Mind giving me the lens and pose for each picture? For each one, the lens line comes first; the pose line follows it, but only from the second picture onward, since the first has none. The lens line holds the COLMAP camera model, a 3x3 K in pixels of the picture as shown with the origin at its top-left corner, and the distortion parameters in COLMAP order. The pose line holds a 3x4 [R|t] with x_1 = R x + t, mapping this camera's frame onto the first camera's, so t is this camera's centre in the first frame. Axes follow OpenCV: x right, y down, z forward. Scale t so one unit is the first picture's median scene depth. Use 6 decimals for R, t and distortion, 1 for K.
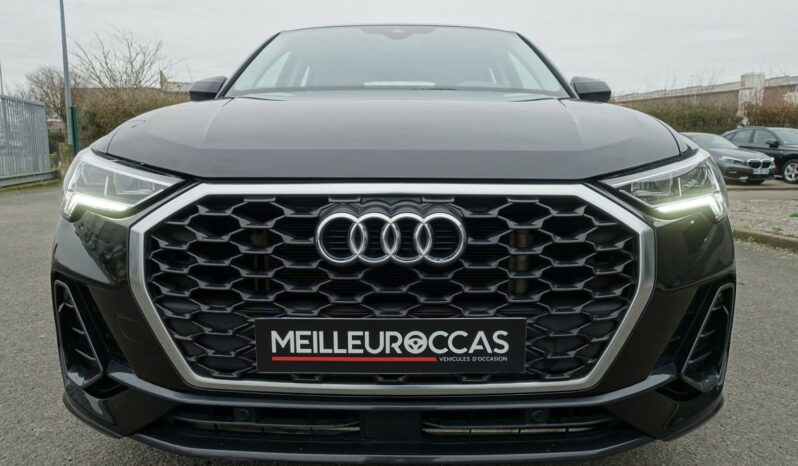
lens RADIAL K [[559.7, 0, 399.5], [0, 559.7, 242.9], [0, 0, 1]] dist [-0.012794, 0.011528]
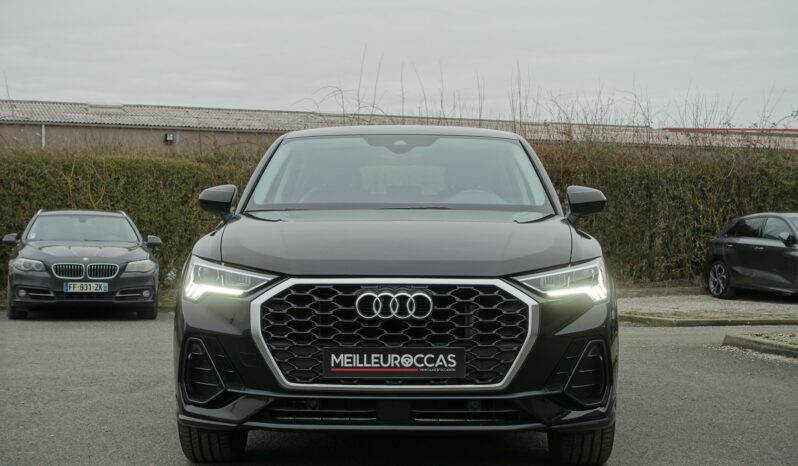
lens RADIAL K [[1421.1, 0, 398.0], [0, 1421.1, 229.2], [0, 0, 1]] dist [-0.061979, 0.000000]
pose [[0.999961, 0.001500, -0.008693, 0.037593], [-0.002955, 0.985446, -0.169965, 0.540147], [0.008311, 0.169984, 0.985412, -3.711225]]
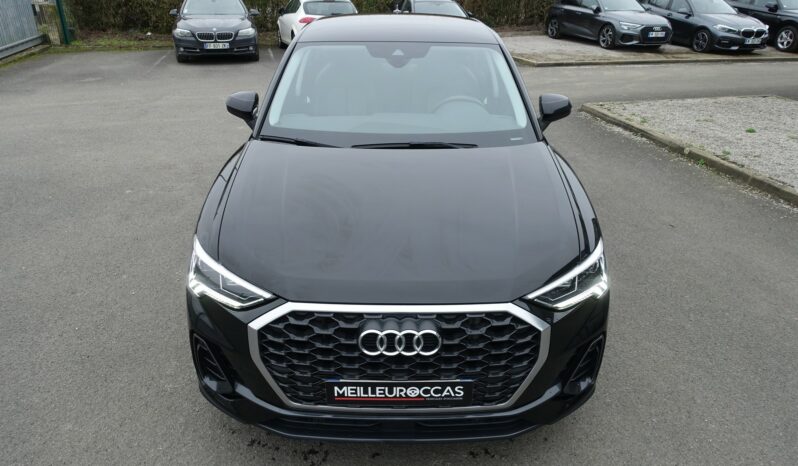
lens RADIAL K [[559.7, 0, 397.1], [0, 559.7, 236.8], [0, 0, 1]] dist [-0.012794, 0.011528]
pose [[0.999923, 0.001009, 0.012335, -0.045443], [-0.004493, 0.958267, 0.285840, -0.807860], [-0.011532, -0.285873, 0.958198, -0.596070]]
